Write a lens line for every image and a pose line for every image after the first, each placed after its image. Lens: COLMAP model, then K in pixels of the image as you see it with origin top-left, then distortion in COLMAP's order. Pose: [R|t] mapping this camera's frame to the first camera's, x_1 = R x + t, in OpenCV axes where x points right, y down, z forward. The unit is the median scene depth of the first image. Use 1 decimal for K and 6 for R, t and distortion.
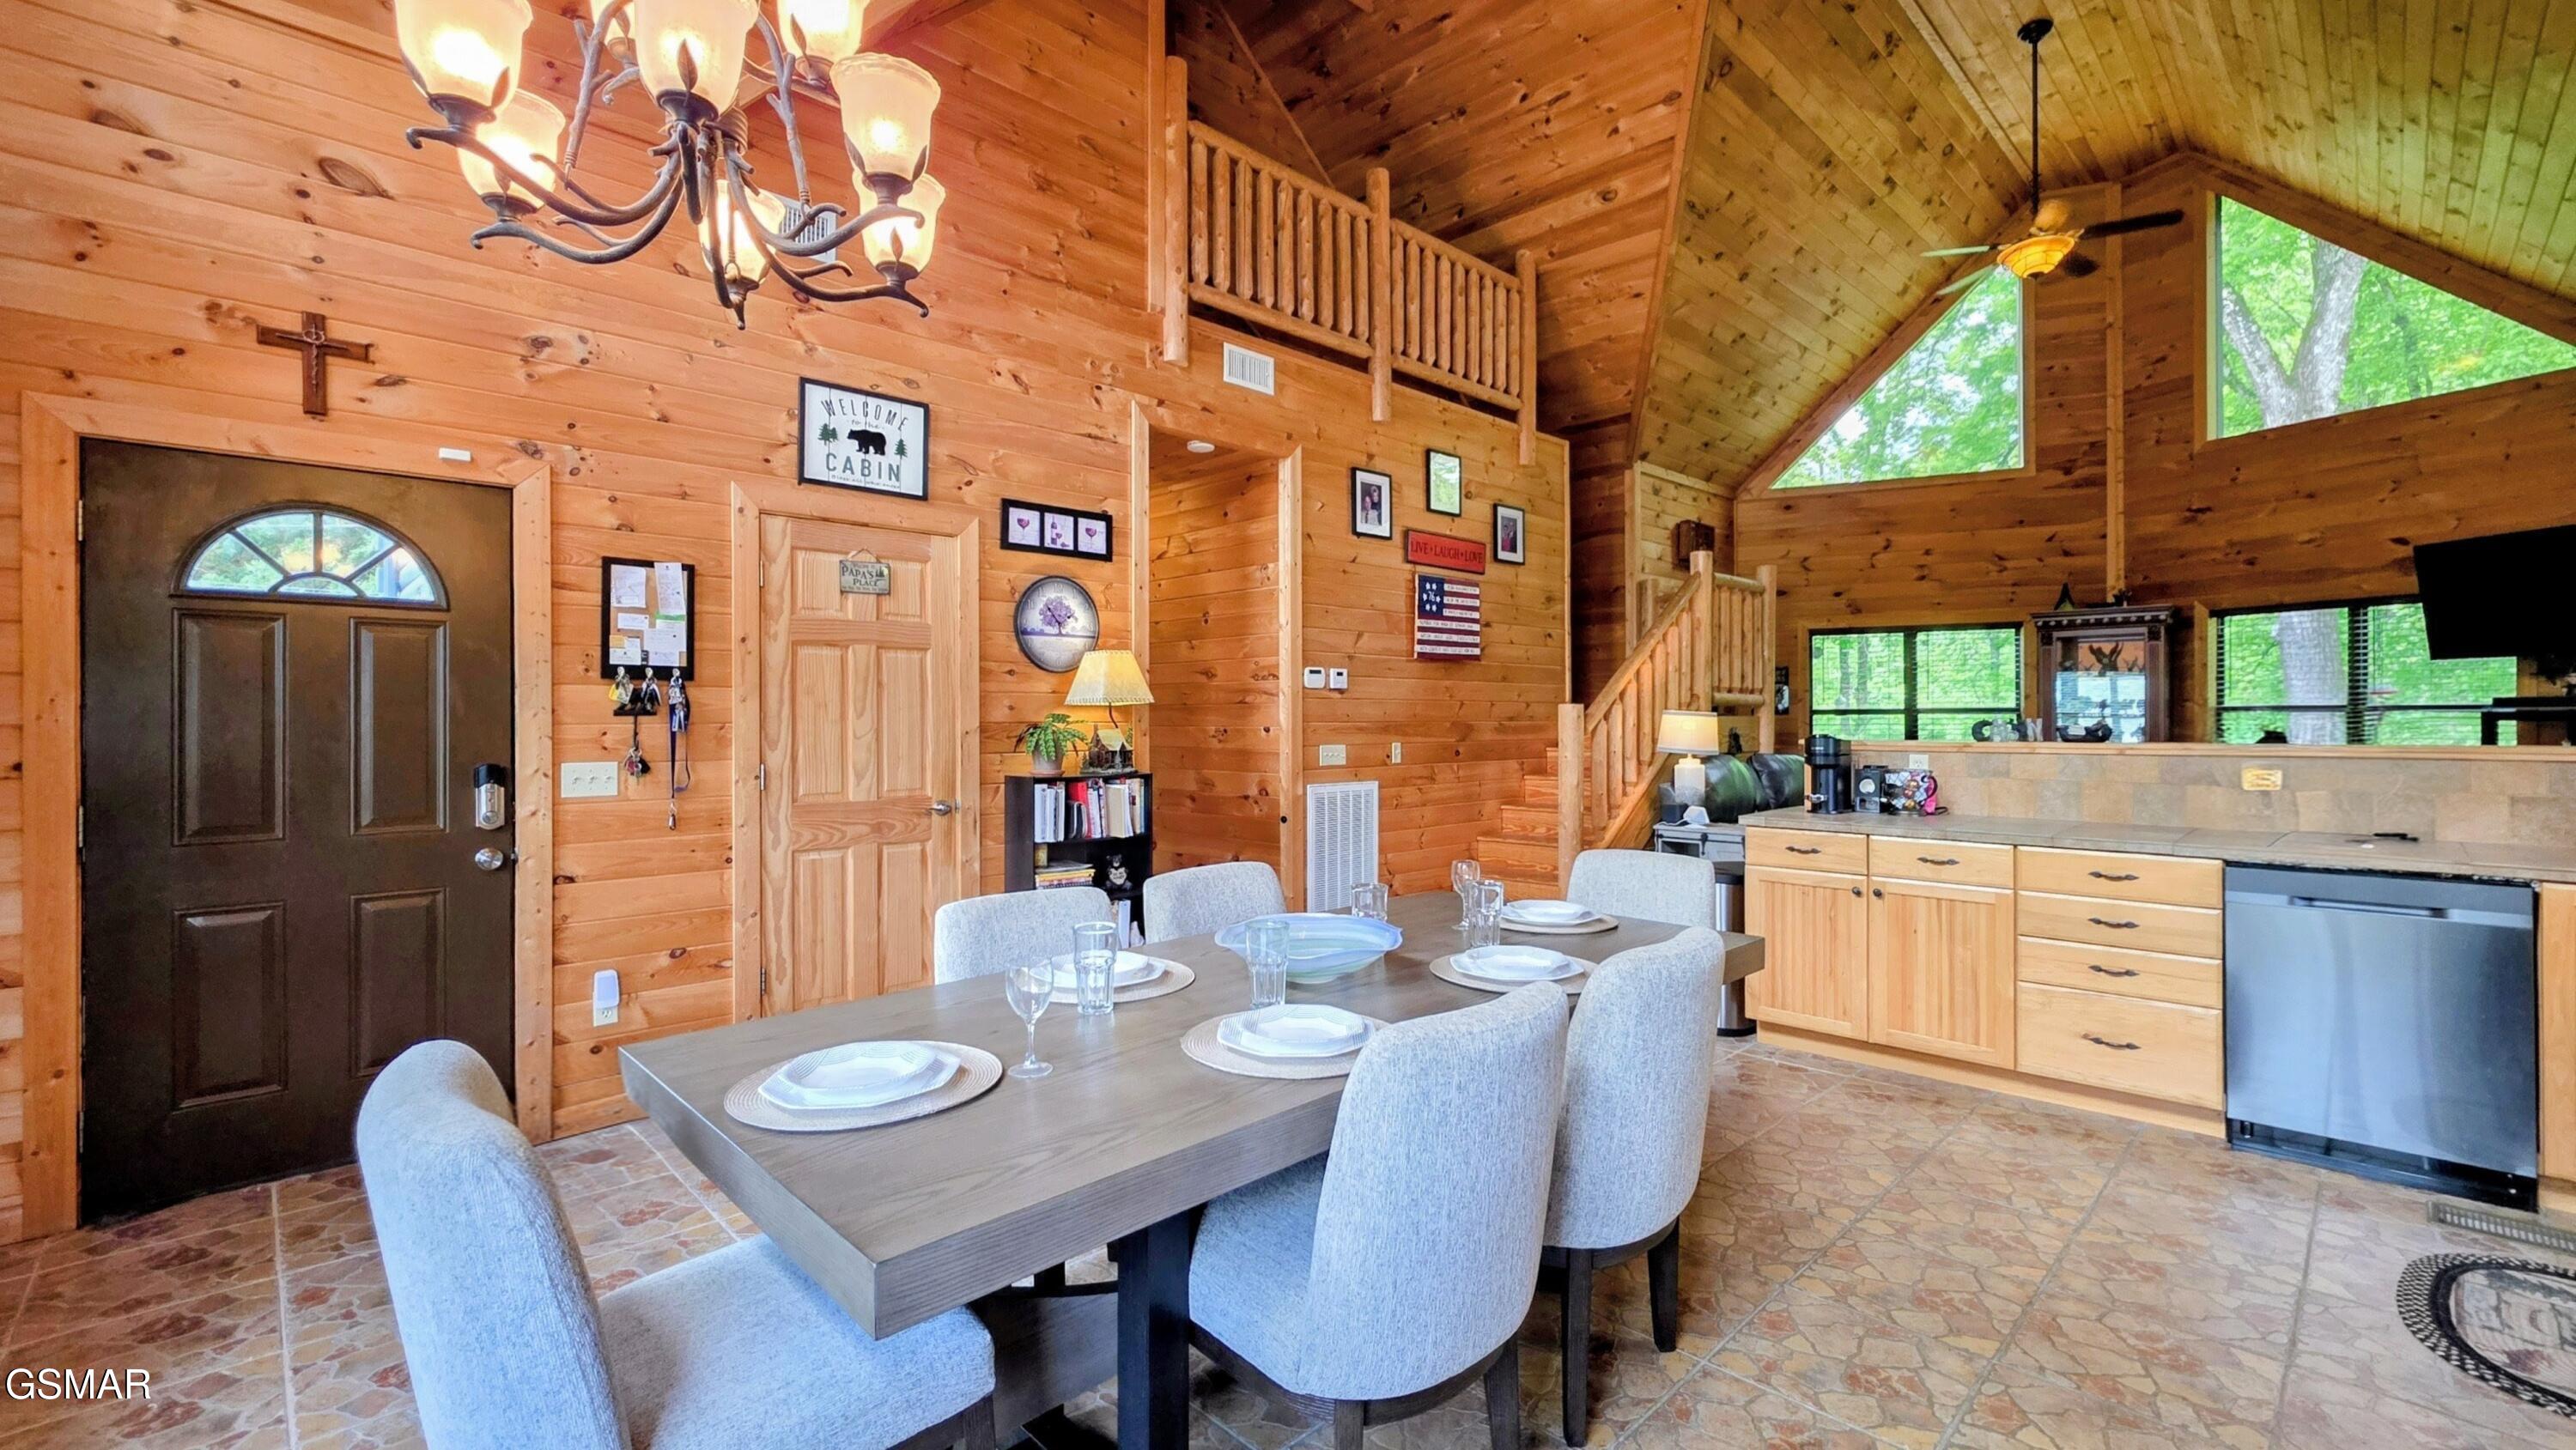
lens RADIAL K [[1082.6, 0, 1294.7], [0, 1082.6, 719.8], [0, 0, 1]] dist [0.000169, 0.000125]
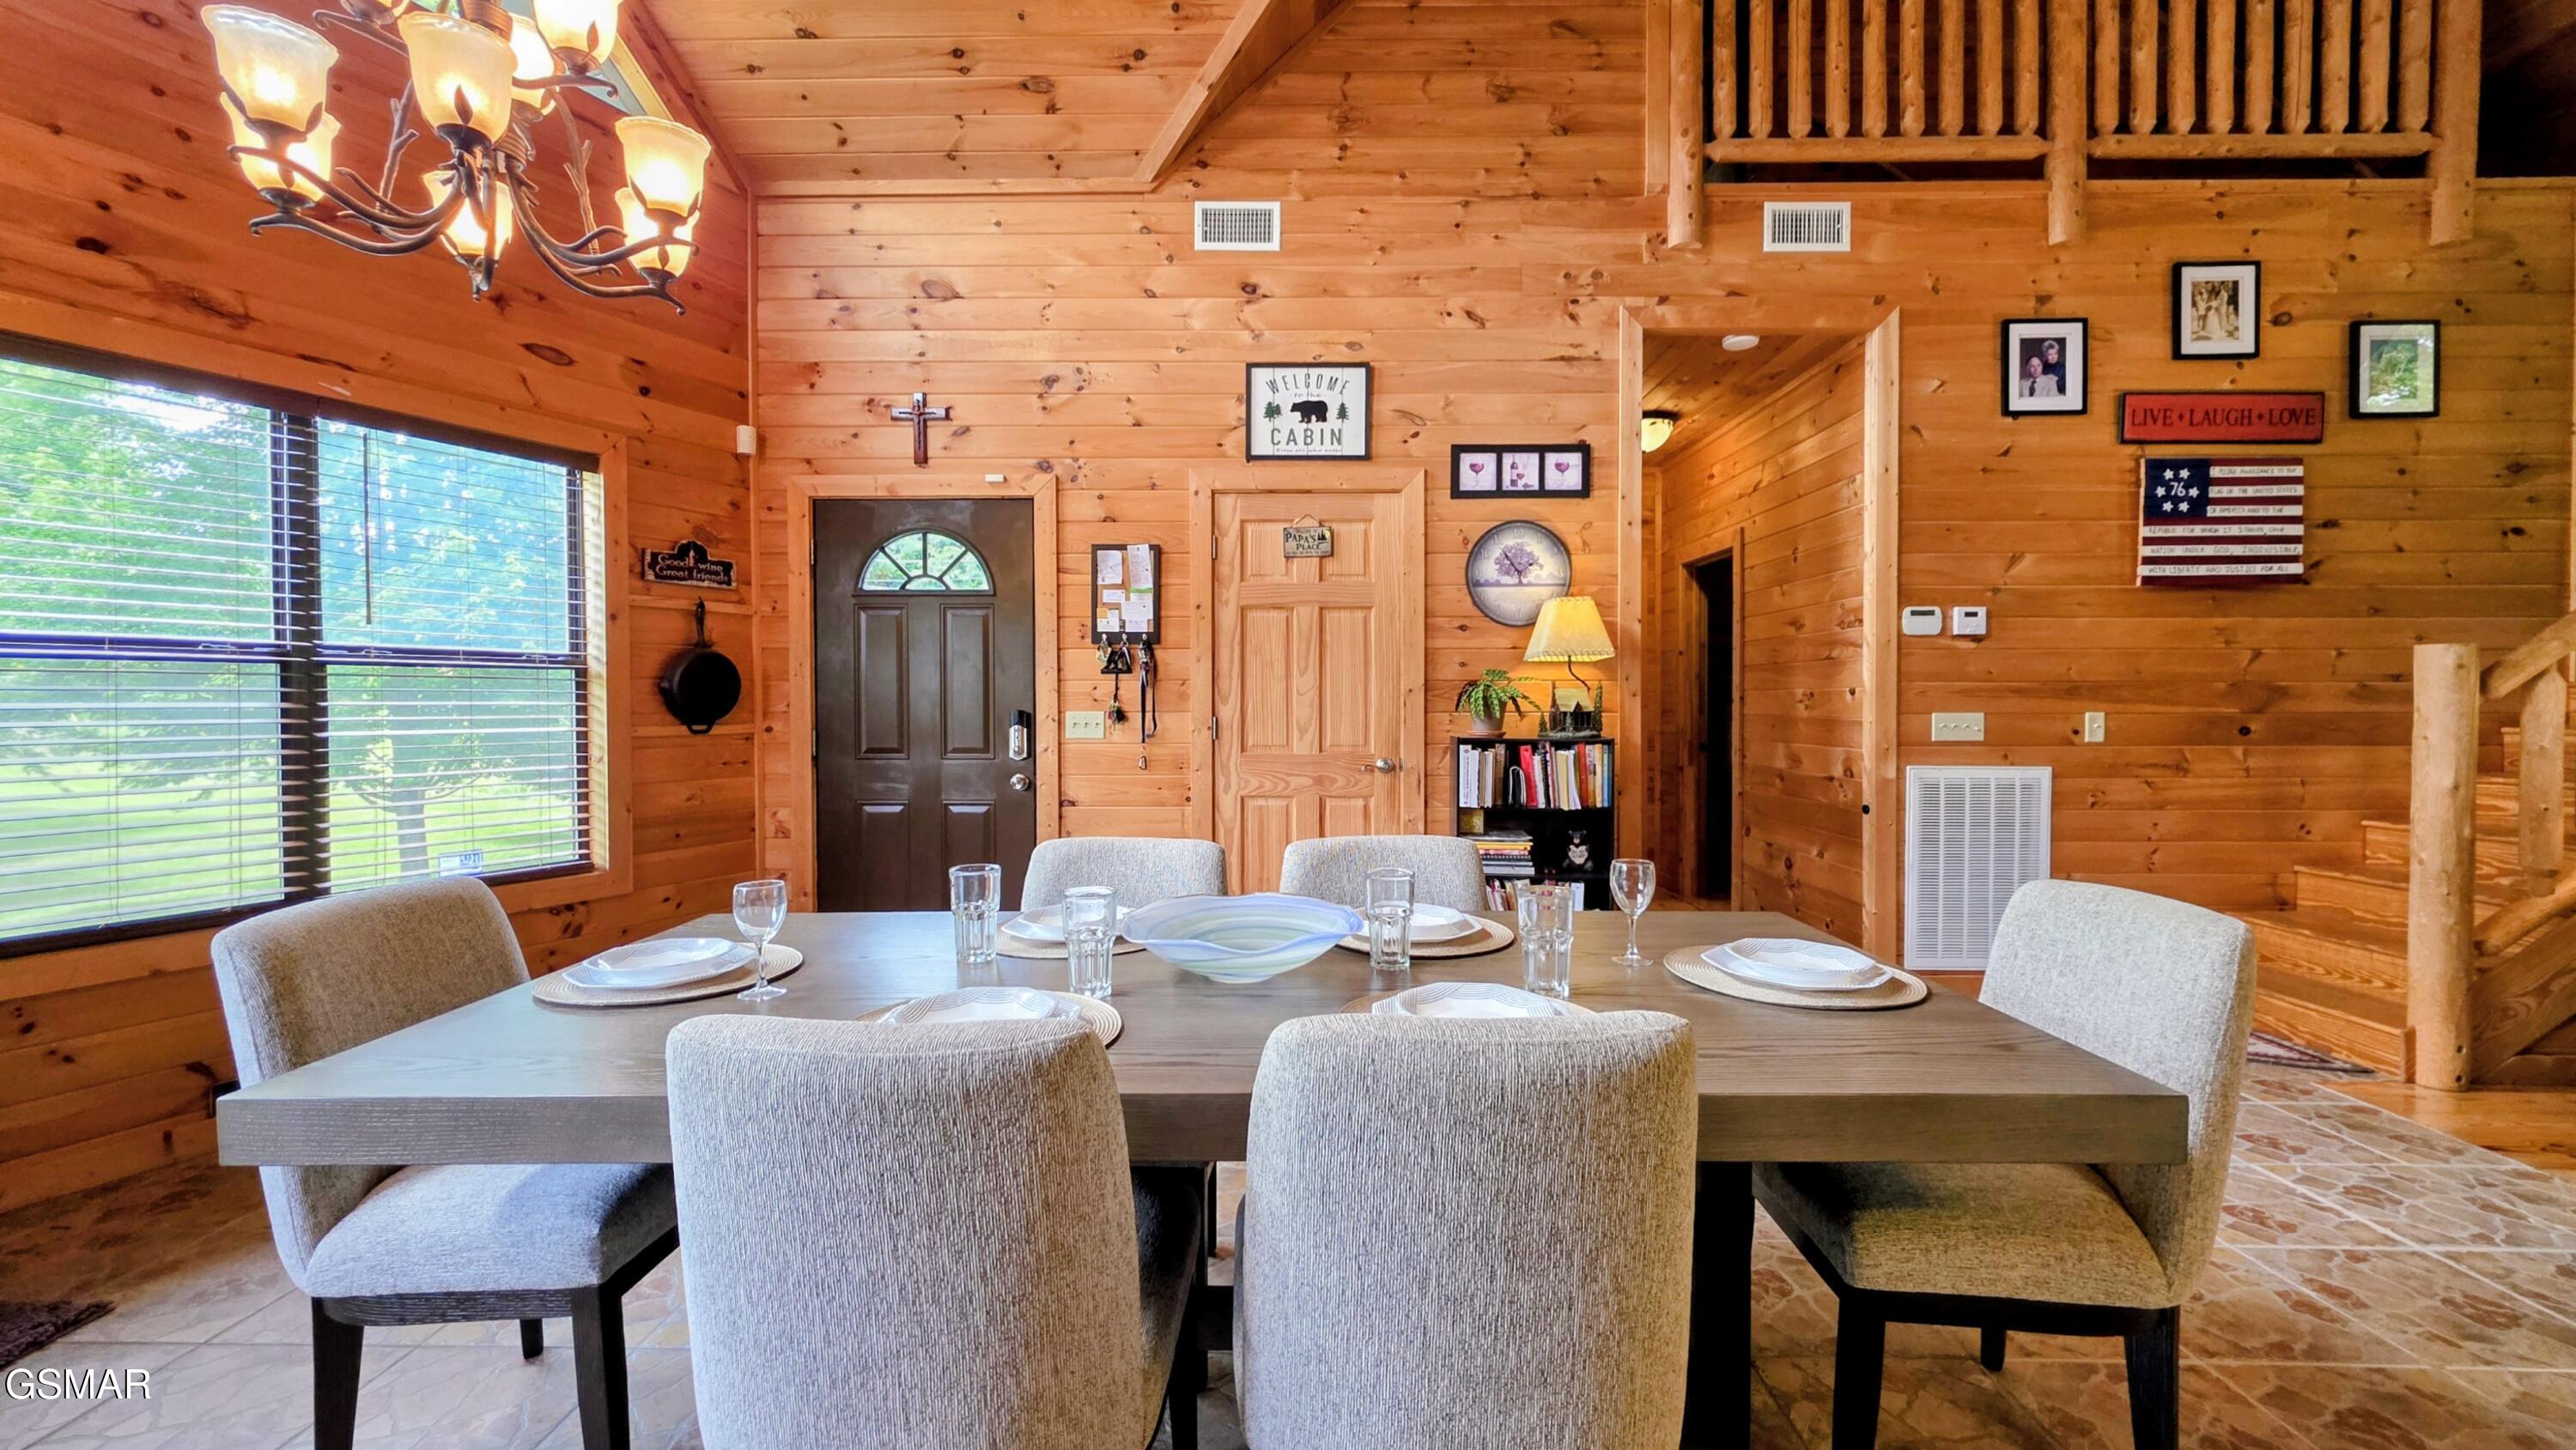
lens RADIAL K [[1045.2, 0, 1288.8], [0, 1045.2, 719.8], [0, 0, 1]] dist [0.000266, 0.000278]
pose [[0.704040, 0.015197, -0.709998, 0.234256], [-0.001494, 0.999800, 0.019919, 0.015814], [0.710159, -0.012963, 0.703922, 0.202408]]
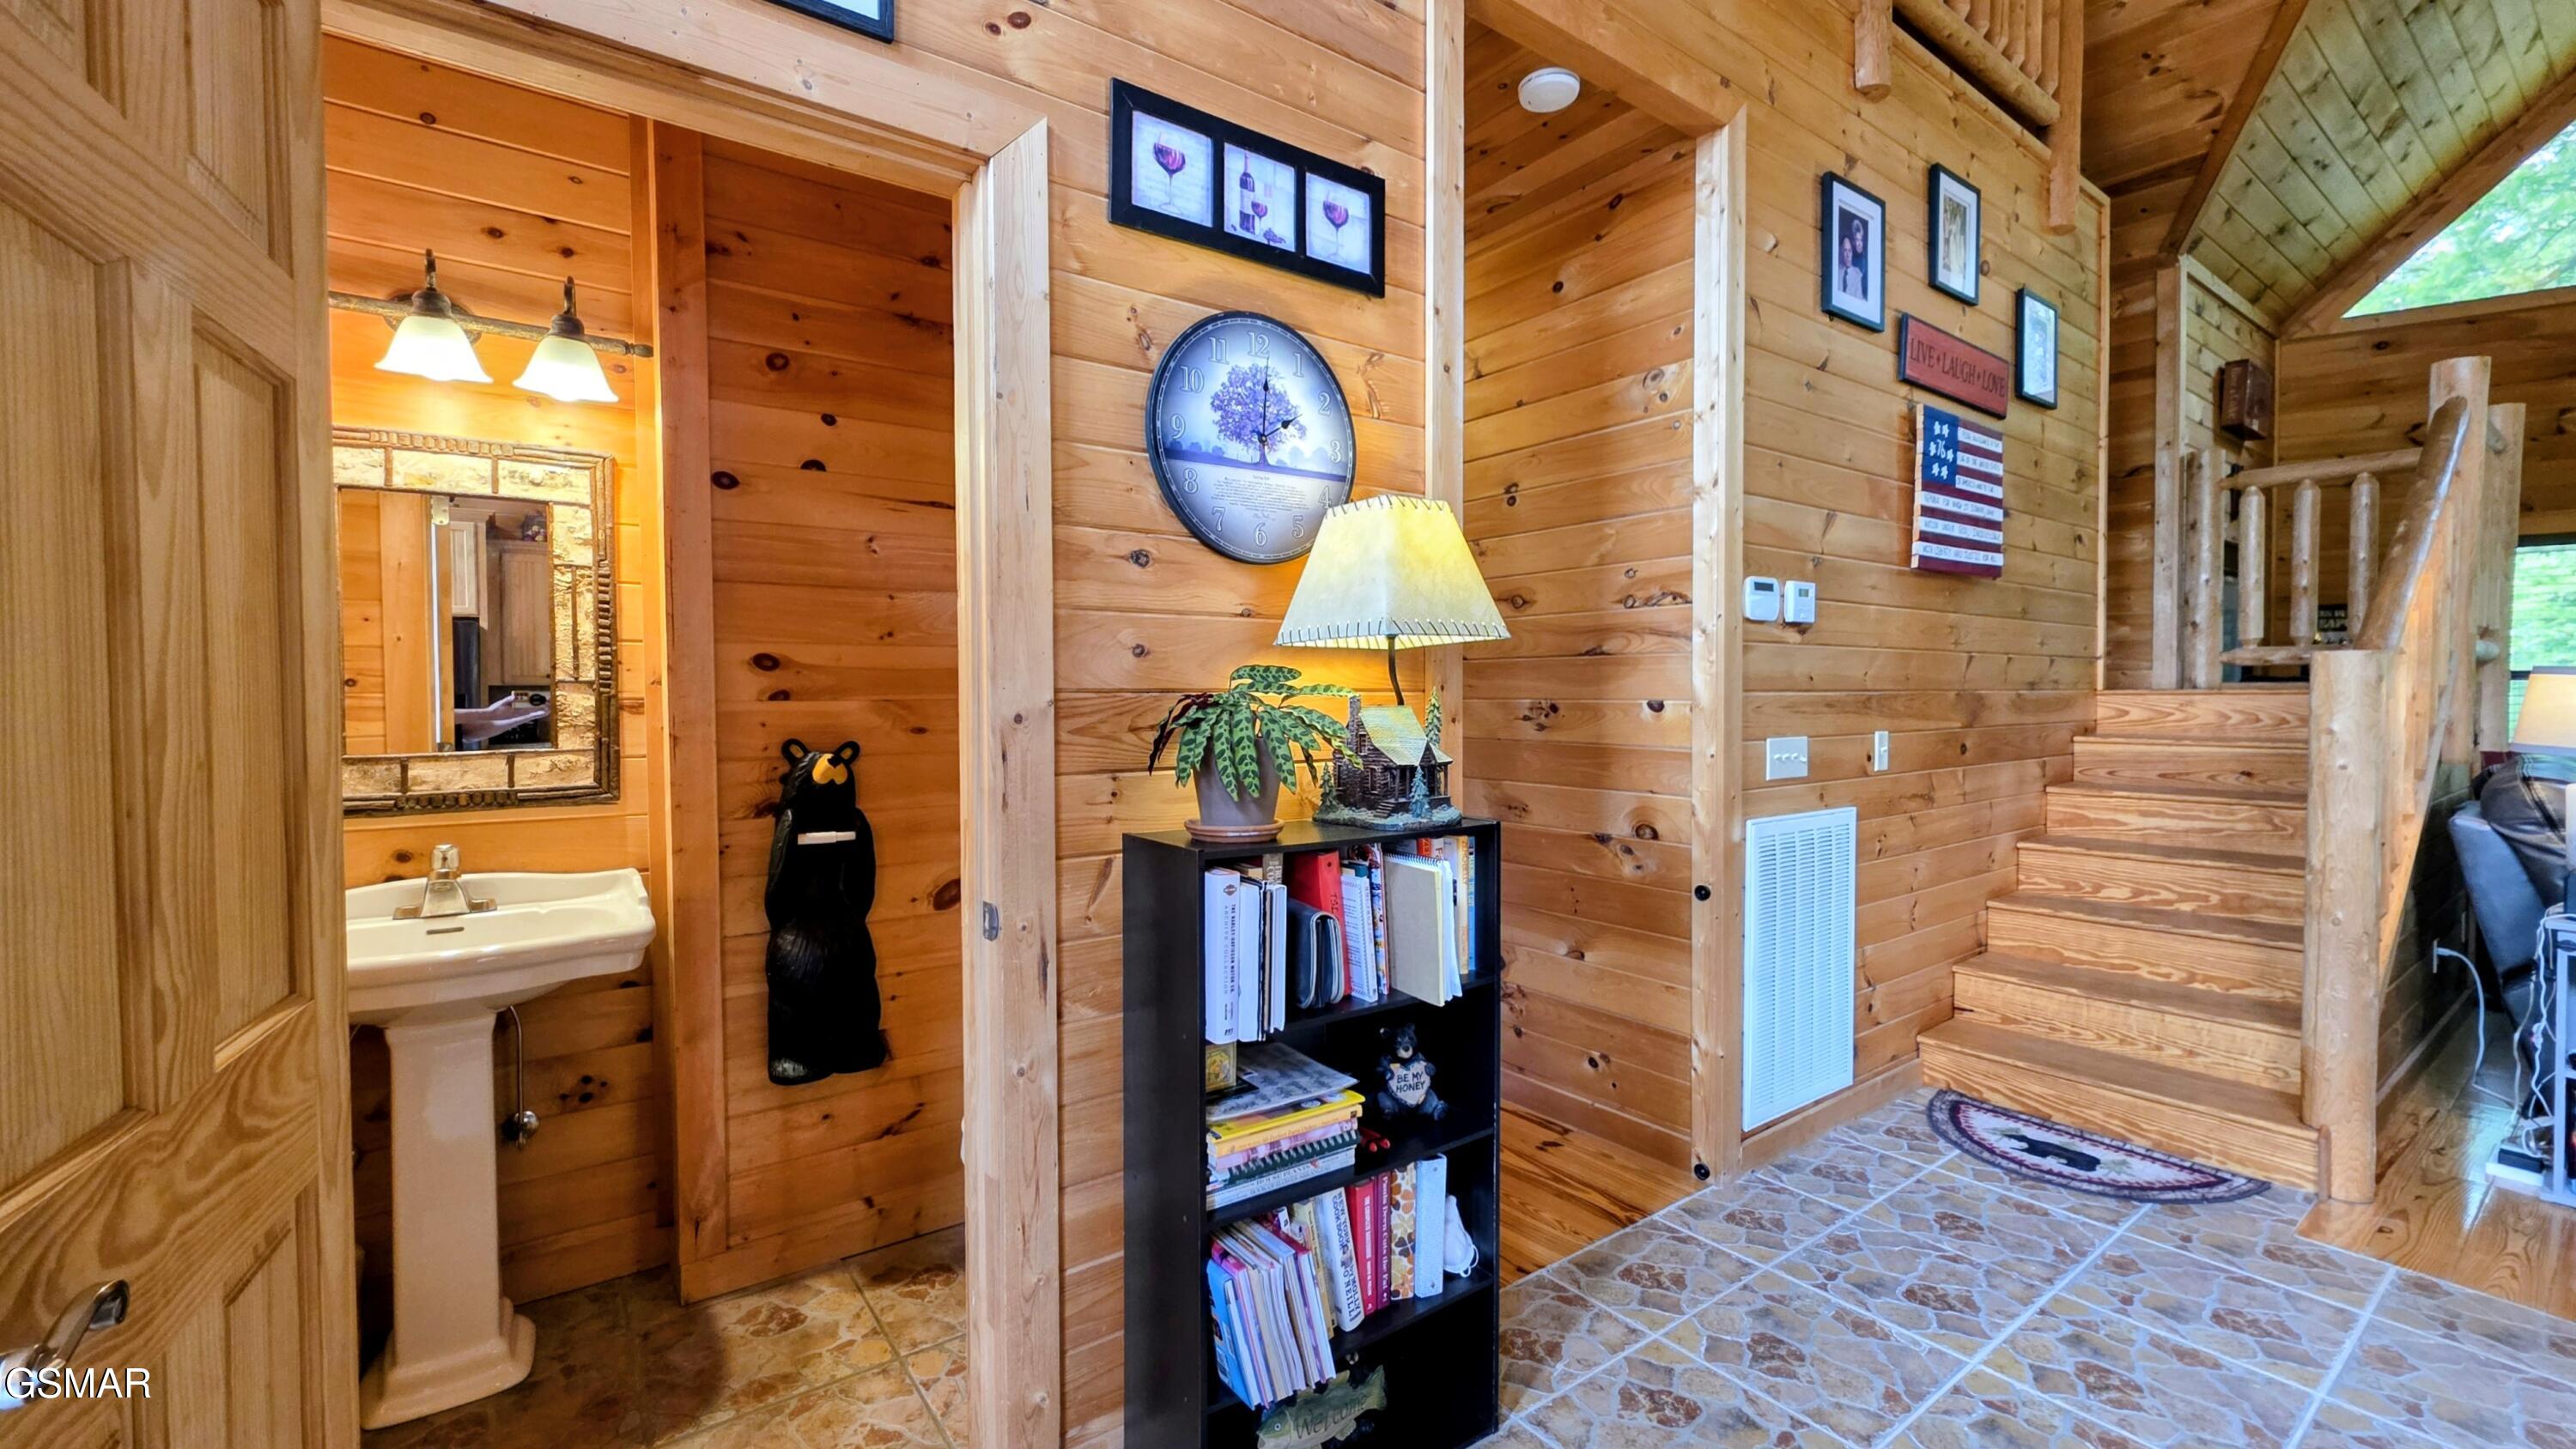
lens RADIAL K [[1045.1, 0, 1288.8], [0, 1045.1, 719.3], [0, 0, 1]] dist [0.000266, 0.000278]
pose [[0.989483, 0.002538, -0.144629, -0.130560], [0.001327, 0.999645, 0.026621, 0.002312], [0.144645, -0.026533, 0.989128, 0.534377]]
